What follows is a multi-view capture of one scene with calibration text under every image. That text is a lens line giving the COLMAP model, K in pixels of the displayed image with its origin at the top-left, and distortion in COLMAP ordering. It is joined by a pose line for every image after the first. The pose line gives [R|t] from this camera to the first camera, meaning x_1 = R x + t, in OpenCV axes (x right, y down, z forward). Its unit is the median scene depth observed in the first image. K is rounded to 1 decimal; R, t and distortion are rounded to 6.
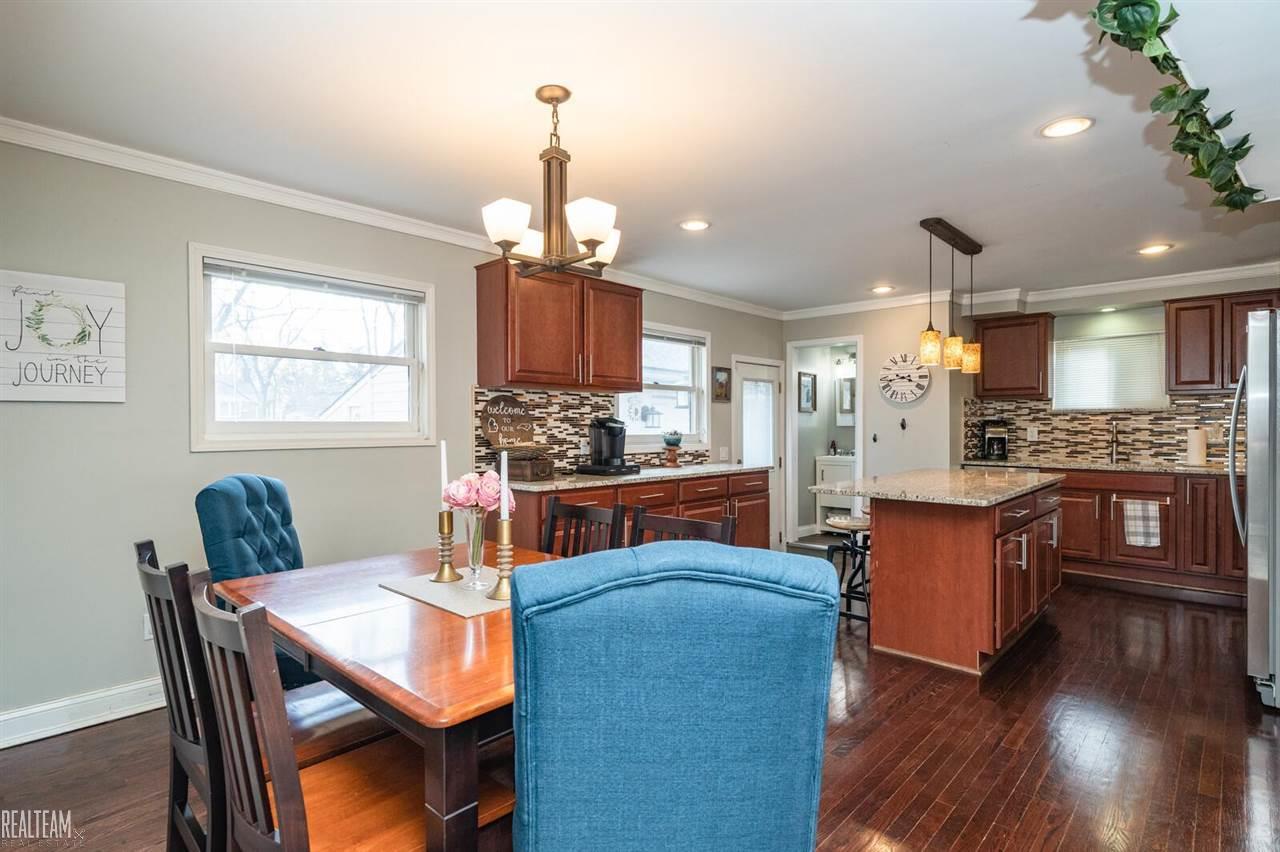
lens RADIAL K [[637.6, 0, 640.5], [0, 637.6, 425.2], [0, 0, 1]] dist [0.005336, -0.002665]
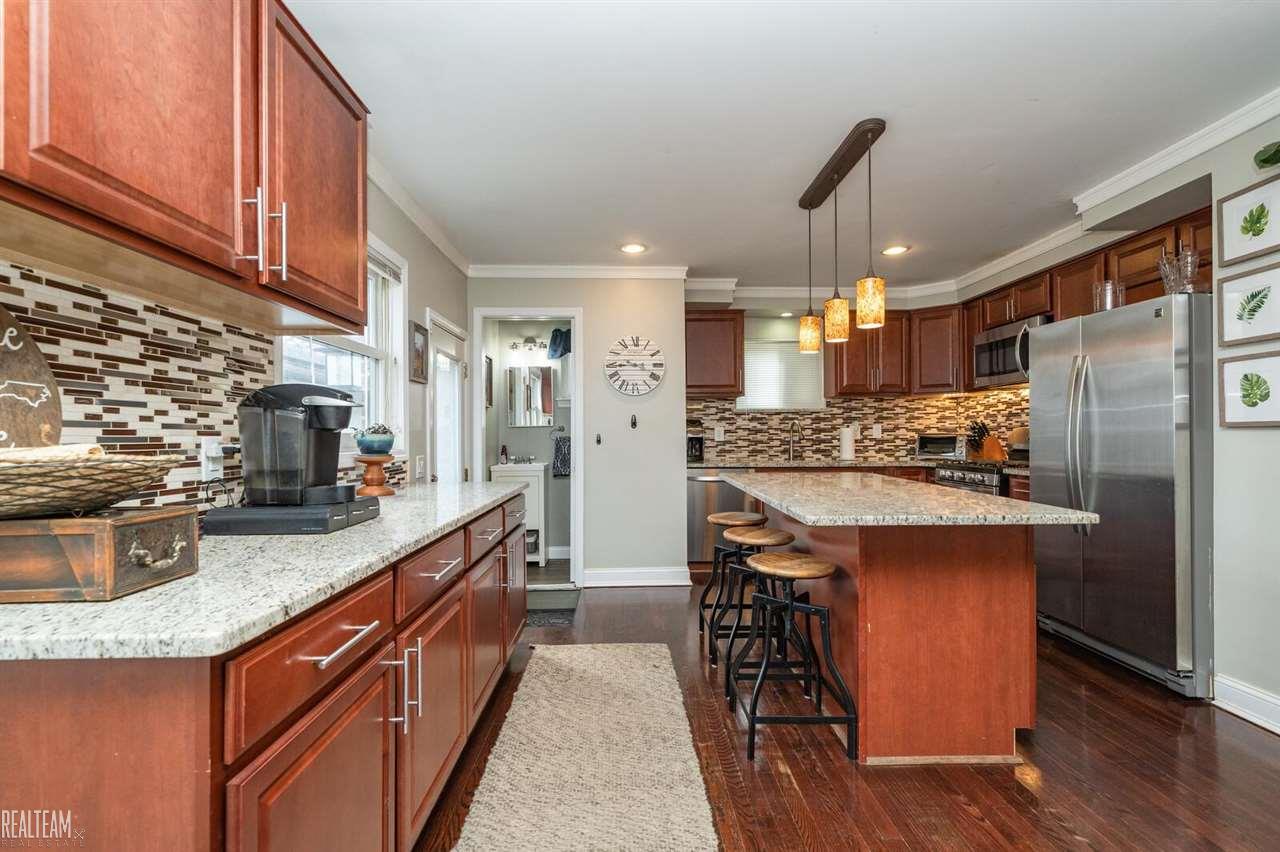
lens RADIAL K [[594.1, 0, 637.7], [0, 594.1, 432.0], [0, 0, 1]] dist [0.001433, -0.000787]
pose [[0.714172, 0.000406, 0.699970, -0.135551], [0.004902, 0.999972, -0.005582, 0.017785], [-0.699953, 0.007417, 0.714151, 0.494513]]
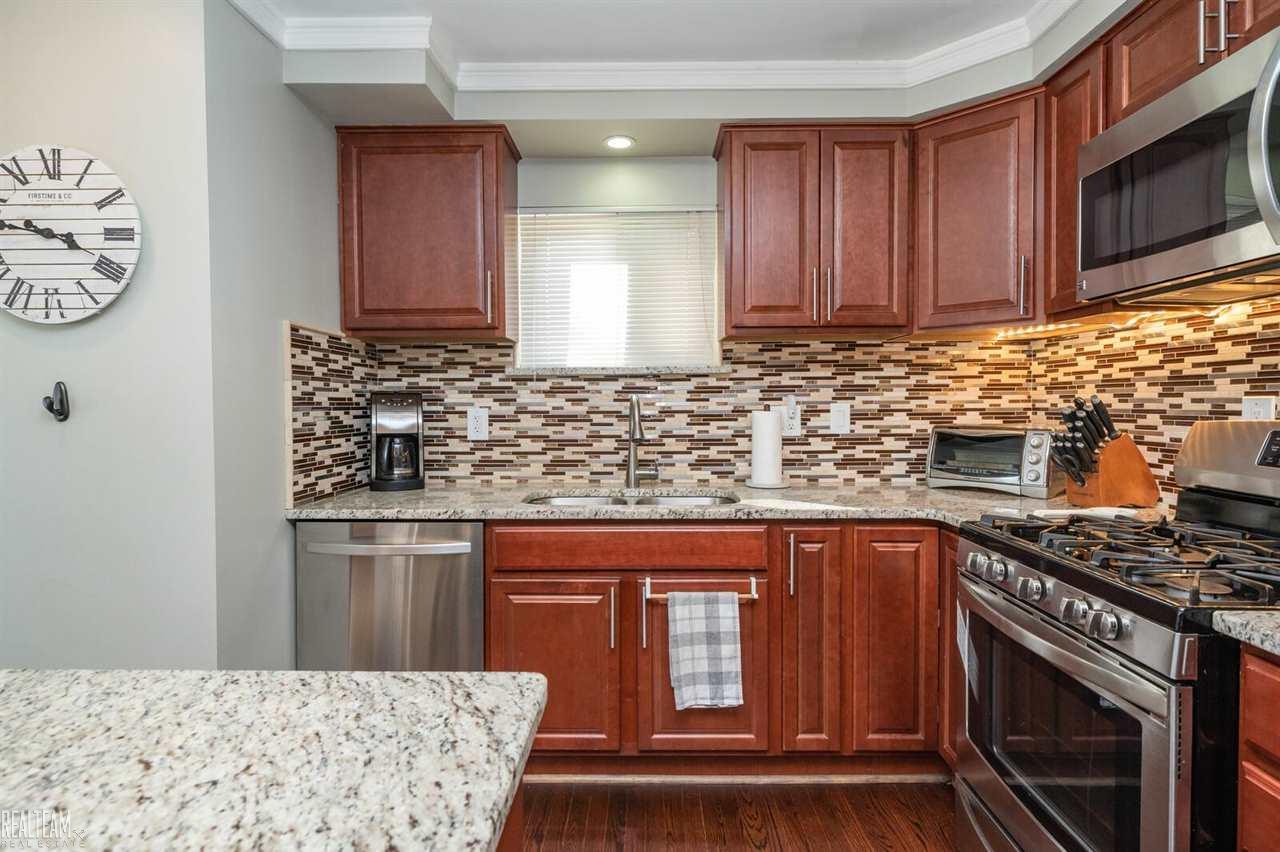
lens RADIAL K [[662.2, 0, 641.5], [0, 662.2, 420.4], [0, 0, 1]] dist [0.000393, -0.001269]
pose [[0.742266, -0.020895, 0.669780, 0.449205], [0.004515, 0.999647, 0.026183, 0.000300], [-0.670091, -0.016410, 0.742098, 0.672946]]
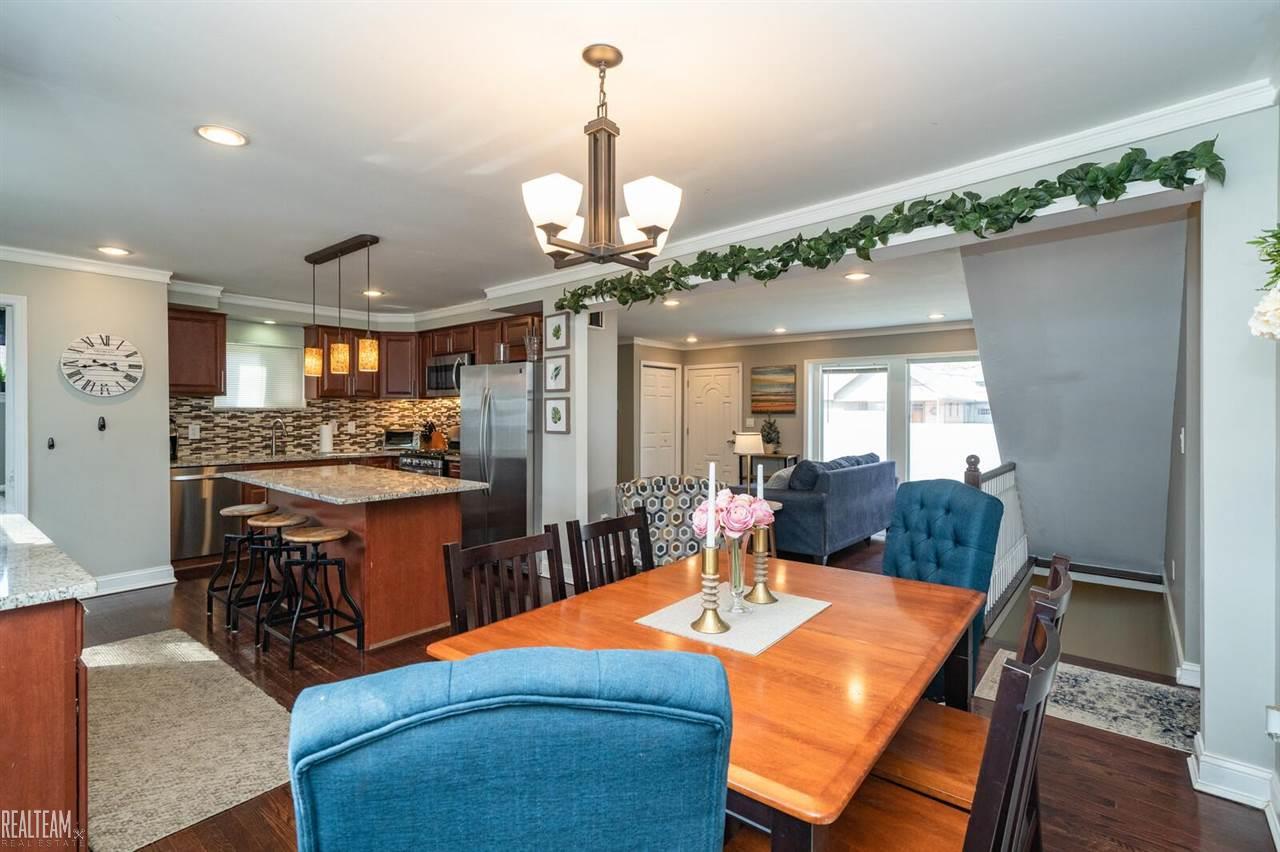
lens RADIAL K [[594.1, 0, 626.7], [0, 594.1, 417.8], [0, 0, 1]] dist [0.001433, -0.000787]
pose [[-0.055813, -0.004667, 0.998430, -0.397521], [-0.000278, 0.999989, 0.004659, -0.013930], [-0.998441, -0.000018, -0.055814, 0.432999]]
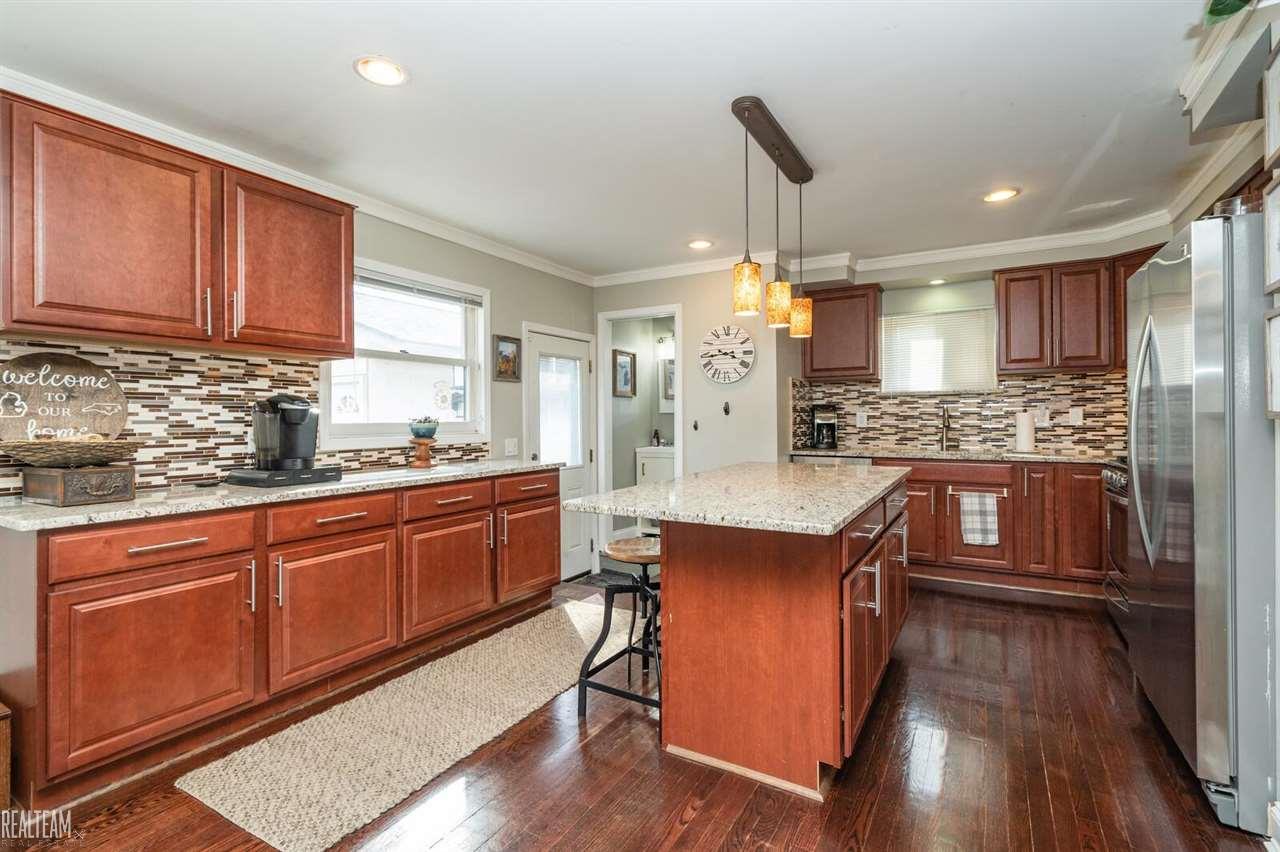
lens RADIAL K [[594.1, 0, 642.7], [0, 594.1, 413.2], [0, 0, 1]] dist [0.001433, -0.000787]
pose [[0.974894, -0.003979, 0.222636, 0.141120], [0.005947, 0.999949, -0.008174, 0.011163], [-0.222592, 0.009293, 0.974867, 0.283068]]
